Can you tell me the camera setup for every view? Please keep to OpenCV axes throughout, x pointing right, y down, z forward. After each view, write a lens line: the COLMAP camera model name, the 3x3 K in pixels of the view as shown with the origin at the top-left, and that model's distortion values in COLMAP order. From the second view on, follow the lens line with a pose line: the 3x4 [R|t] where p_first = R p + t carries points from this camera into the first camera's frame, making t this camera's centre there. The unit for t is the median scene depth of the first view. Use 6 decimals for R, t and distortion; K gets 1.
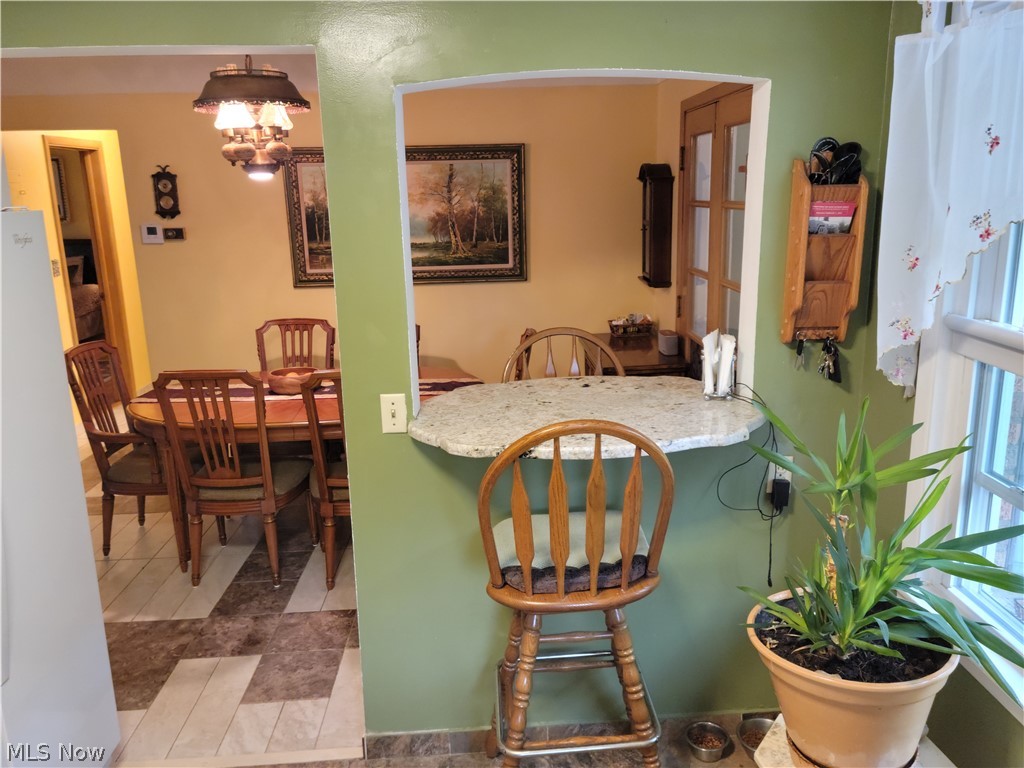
lens RADIAL K [[818.5, 0, 522.4], [0, 818.5, 383.2], [0, 0, 1]] dist [0.103458, -0.120785]
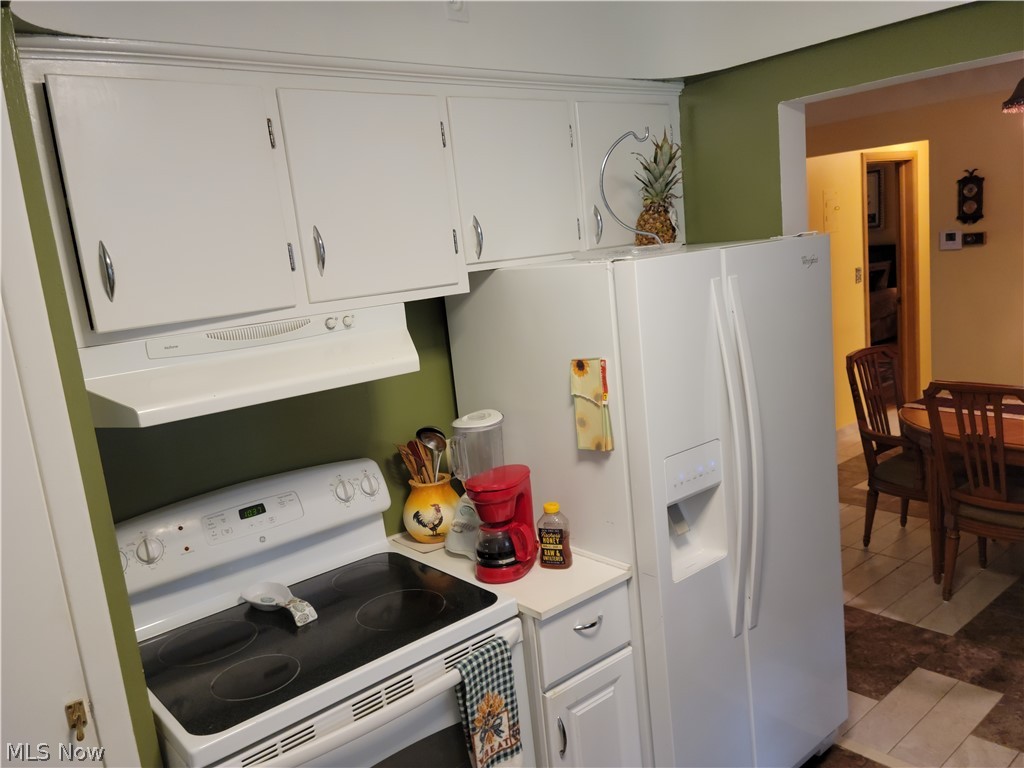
lens RADIAL K [[818.5, 0, 522.4], [0, 818.5, 383.2], [0, 0, 1]] dist [0.103458, -0.120785]
pose [[0.618435, 0.095107, -0.780060, 0.037900], [-0.094453, 0.994449, 0.046363, -0.008711], [0.780139, 0.045007, 0.623985, -0.013788]]
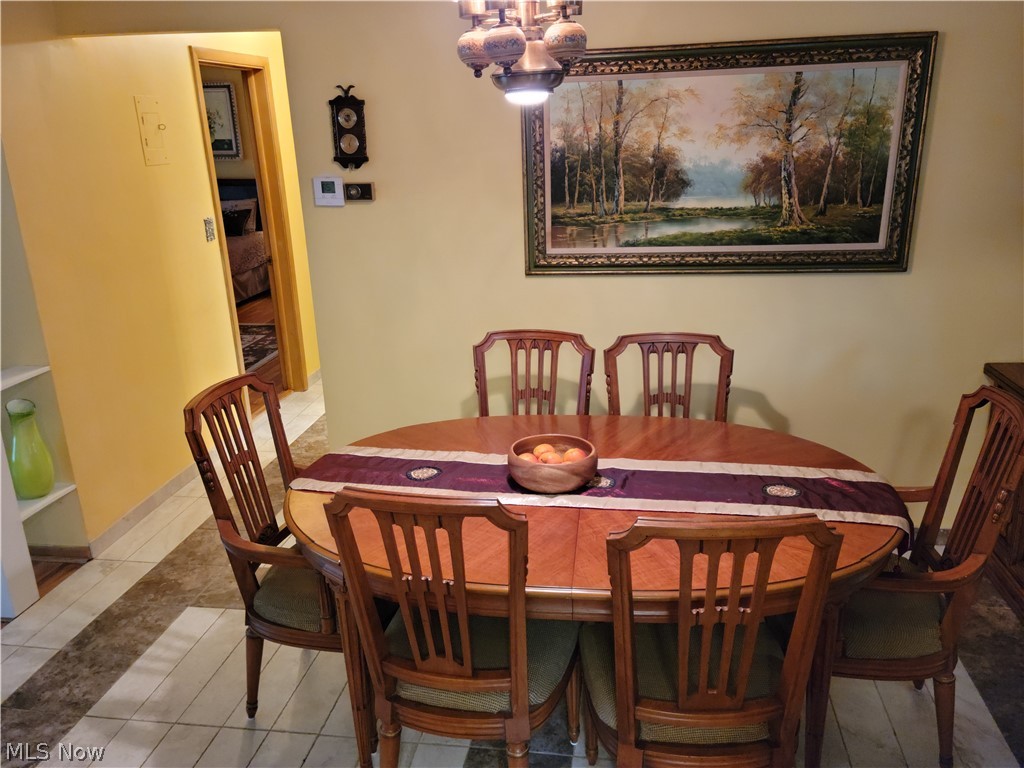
lens RADIAL K [[777.9, 0, 512.0], [0, 777.9, 384.0], [0, 0, 1]] dist [0.091582, -0.076581]
pose [[0.981581, 0.057079, -0.182319, -0.202775], [-0.039295, 0.994241, 0.099707, -0.109390], [0.186960, -0.090706, 0.978171, 0.456682]]
